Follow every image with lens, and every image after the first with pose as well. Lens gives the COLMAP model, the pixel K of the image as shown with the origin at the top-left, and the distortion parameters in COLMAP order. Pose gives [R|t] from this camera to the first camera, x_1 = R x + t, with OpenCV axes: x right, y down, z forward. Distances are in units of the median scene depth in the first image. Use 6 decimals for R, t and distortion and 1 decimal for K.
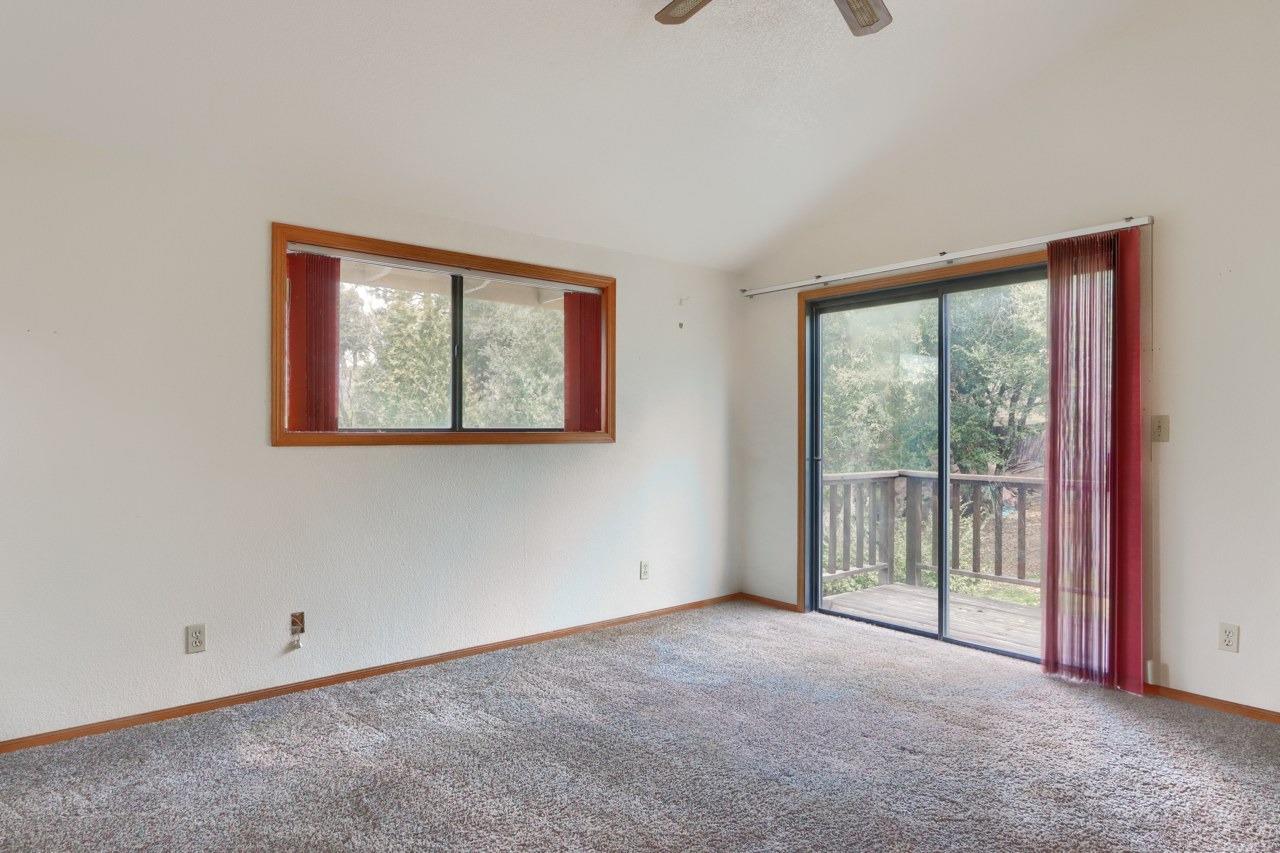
lens RADIAL K [[761.9, 0, 639.8], [0, 761.9, 426.4], [0, 0, 1]] dist [-0.003963, -0.000904]
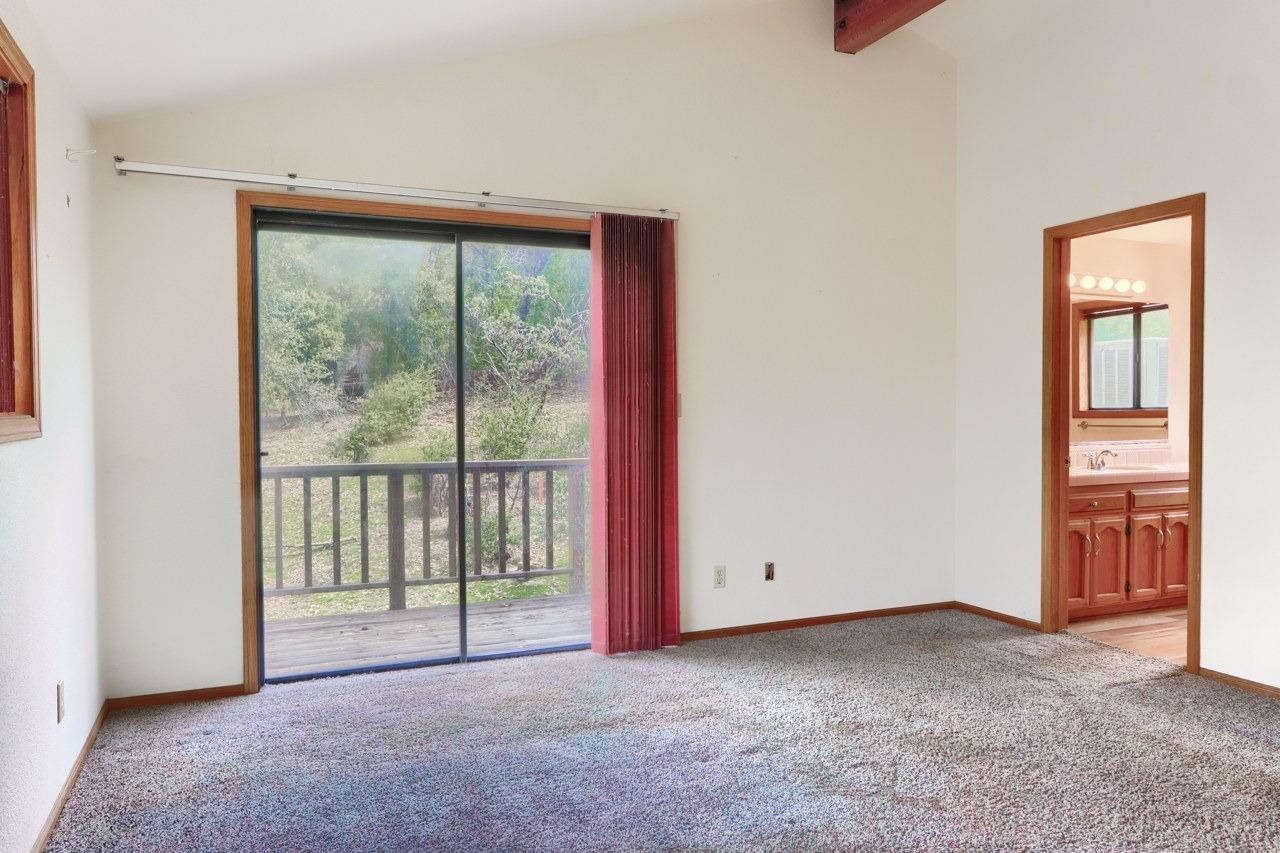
lens RADIAL K [[891.9, 0, 639.4], [0, 891.9, 427.9], [0, 0, 1]] dist [-0.026838, 0.002466]
pose [[0.269757, -0.022818, 0.962658, -0.475338], [0.000794, 0.999724, 0.023474, 0.004501], [-0.962928, -0.005568, 0.269700, 0.558764]]
